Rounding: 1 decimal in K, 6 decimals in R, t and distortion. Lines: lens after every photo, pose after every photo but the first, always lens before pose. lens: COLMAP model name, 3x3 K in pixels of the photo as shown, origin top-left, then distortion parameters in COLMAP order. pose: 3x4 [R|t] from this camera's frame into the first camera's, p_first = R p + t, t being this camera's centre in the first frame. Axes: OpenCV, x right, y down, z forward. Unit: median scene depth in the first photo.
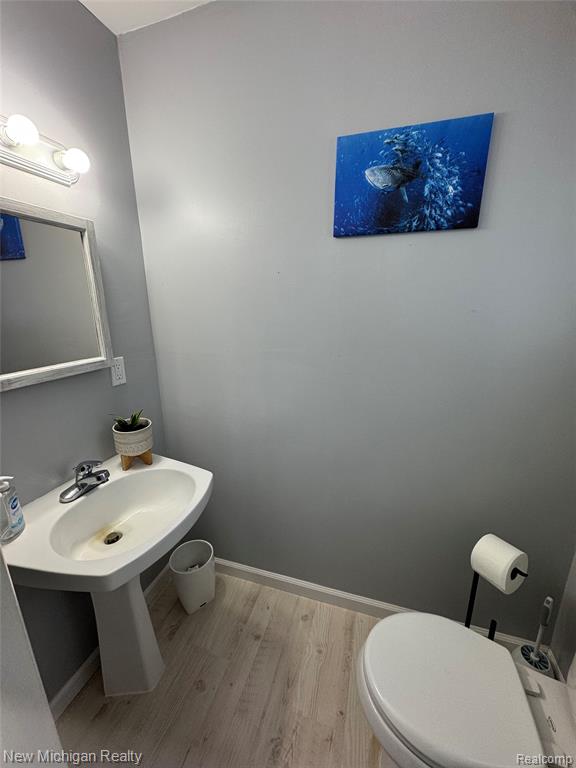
lens RADIAL K [[305.0, 0, 290.1], [0, 305.0, 384.4], [0, 0, 1]] dist [0.001250, -0.000523]
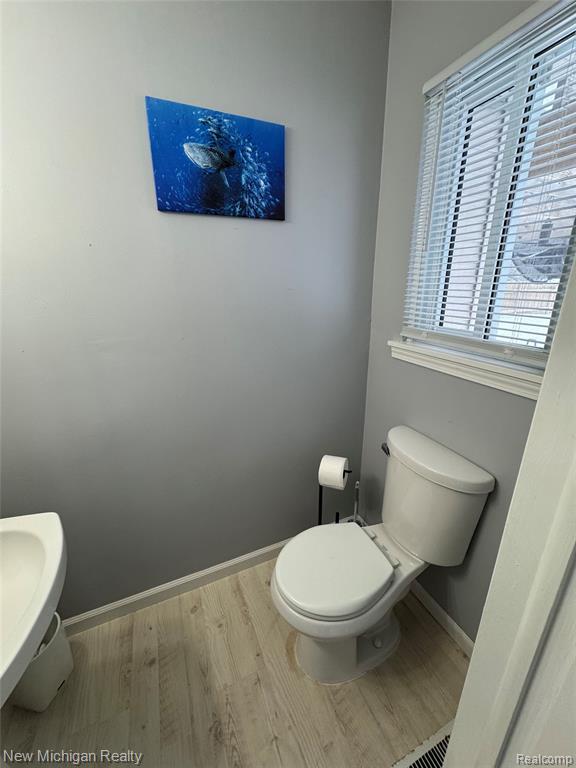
lens RADIAL K [[305.0, 0, 292.7], [0, 305.0, 382.9], [0, 0, 1]] dist [0.001250, -0.000523]
pose [[0.747587, -0.209516, 0.630252, -0.266853], [0.171491, 0.977654, 0.121586, -0.017769], [-0.641642, 0.017186, 0.766811, 0.046446]]
